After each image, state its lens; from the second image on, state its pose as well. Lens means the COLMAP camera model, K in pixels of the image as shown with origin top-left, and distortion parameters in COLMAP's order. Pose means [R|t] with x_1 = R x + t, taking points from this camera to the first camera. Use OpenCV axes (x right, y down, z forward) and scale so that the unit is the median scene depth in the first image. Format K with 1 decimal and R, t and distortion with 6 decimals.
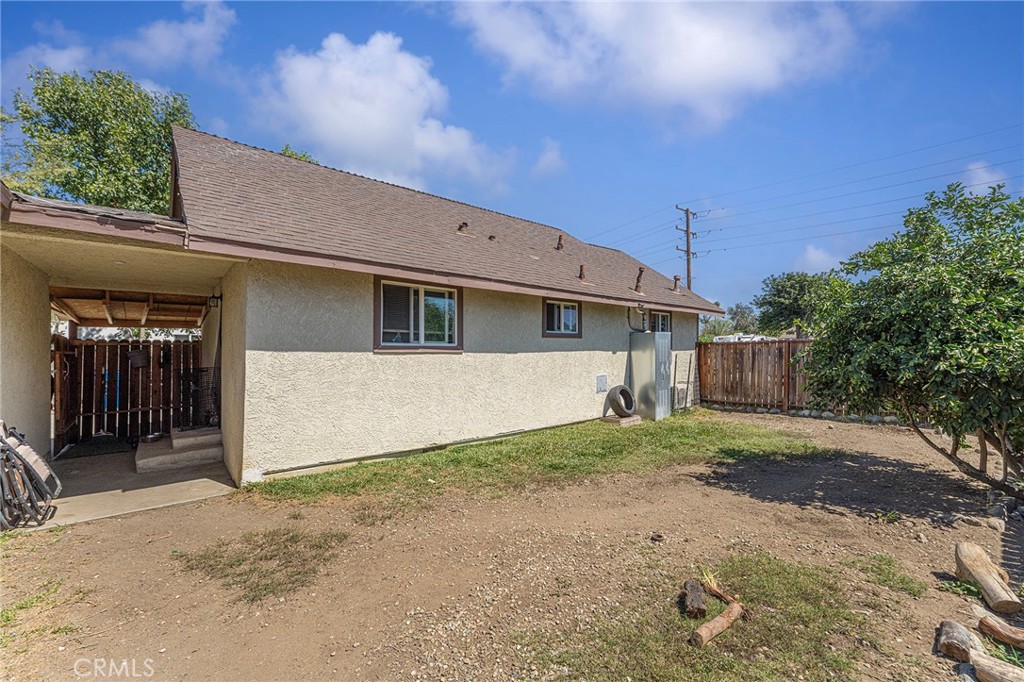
lens RADIAL K [[416.9, 0, 513.7], [0, 416.9, 356.5], [0, 0, 1]] dist [-0.001294, 0.000034]
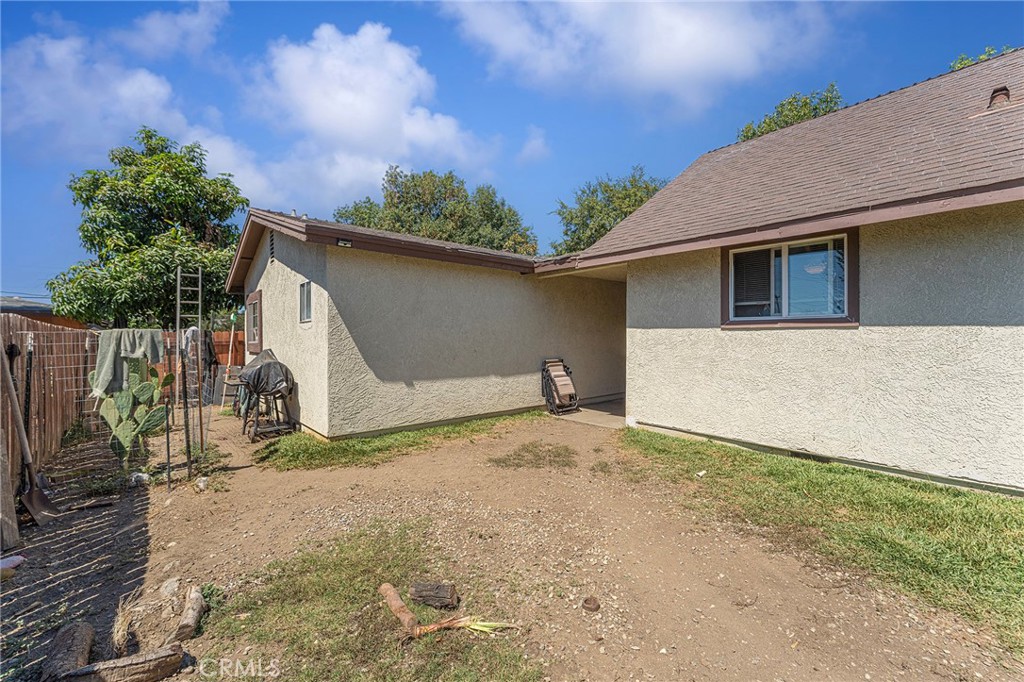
lens RADIAL K [[414.1, 0, 512.6], [0, 414.1, 324.5], [0, 0, 1]] dist [-0.000413, -0.000188]
pose [[0.003320, -0.019078, -0.999812, 0.645233], [0.002919, 0.999814, -0.019069, -0.002240], [0.999990, -0.002855, 0.003375, 0.552892]]
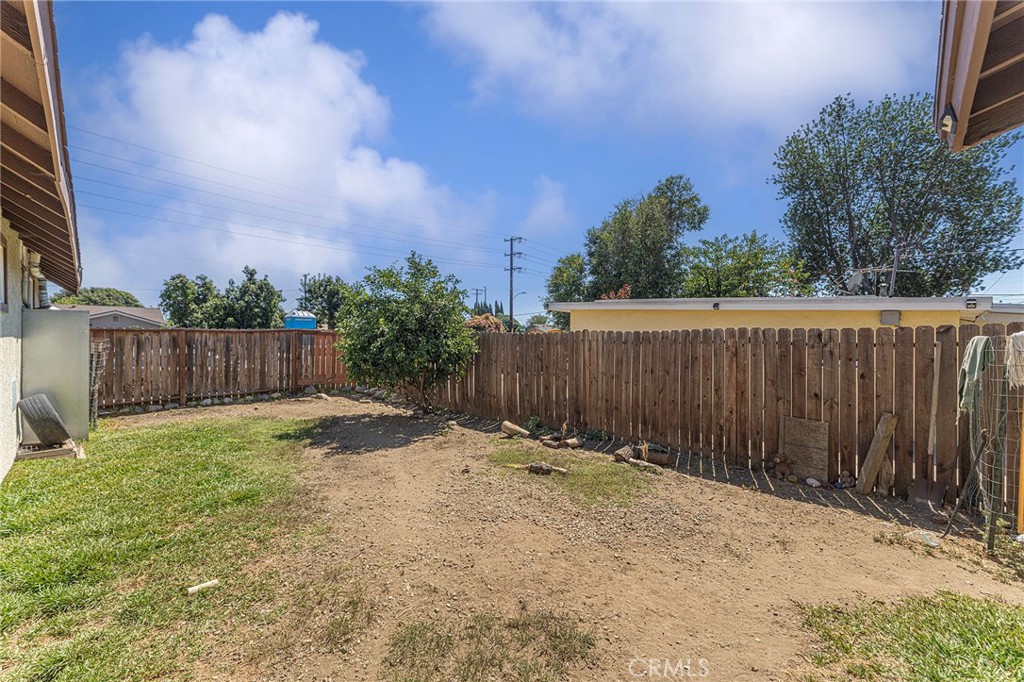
lens RADIAL K [[425.9, 0, 530.8], [0, 425.9, 344.1], [0, 0, 1]] dist [-0.000213, -0.000084]
pose [[-0.136778, 0.000408, 0.990602, -0.726714], [0.005151, 0.999987, 0.000299, -0.001932], [-0.990588, 0.005143, -0.136778, 0.616530]]
